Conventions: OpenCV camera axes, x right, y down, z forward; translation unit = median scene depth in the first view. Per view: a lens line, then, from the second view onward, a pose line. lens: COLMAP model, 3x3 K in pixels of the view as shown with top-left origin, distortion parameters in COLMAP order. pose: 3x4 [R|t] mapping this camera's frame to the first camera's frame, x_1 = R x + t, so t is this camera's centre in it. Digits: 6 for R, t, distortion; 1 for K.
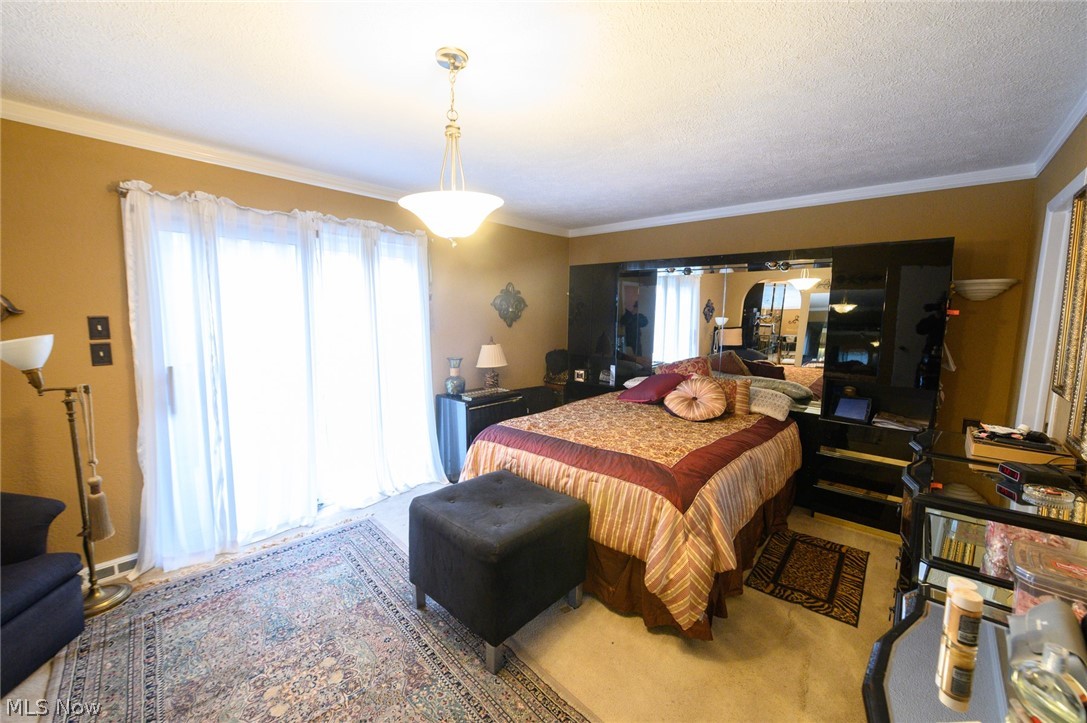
lens RADIAL K [[434.3, 0, 533.4], [0, 434.3, 360.9], [0, 0, 1]] dist [-0.006298, -0.000814]
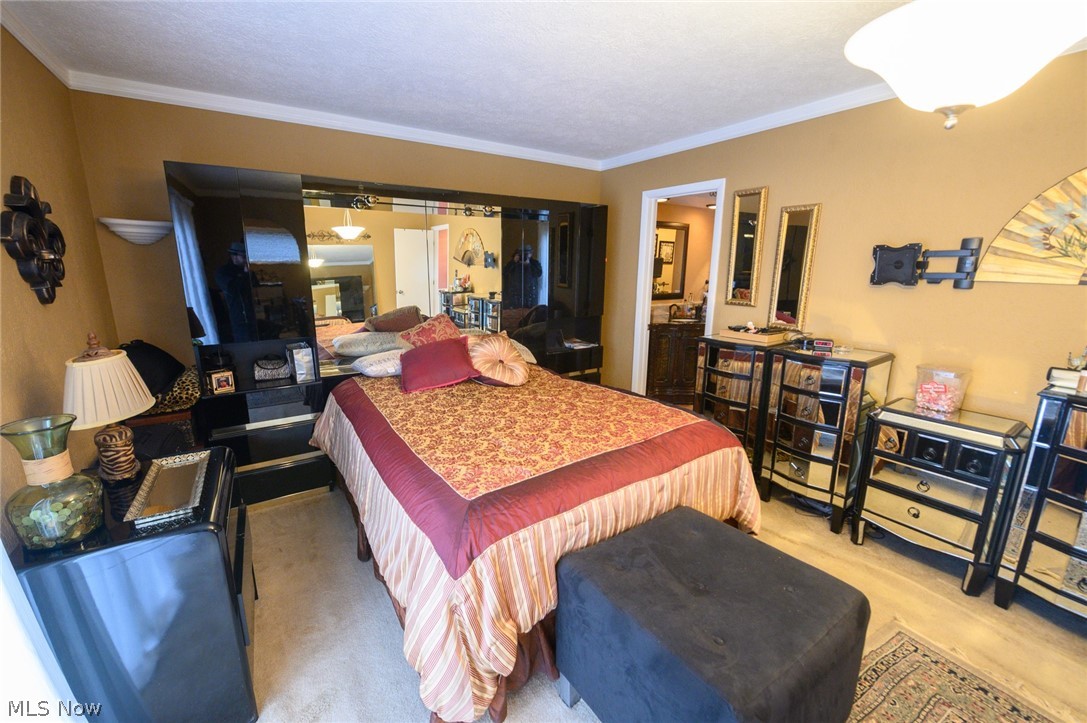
lens RADIAL K [[434.2, 0, 532.3], [0, 434.2, 361.0], [0, 0, 1]] dist [-0.007545, -0.000342]
pose [[0.243093, -0.223030, 0.944015, -0.499477], [0.111618, 0.973175, 0.201176, -0.094294], [-0.963560, 0.056464, 0.261466, 0.821118]]
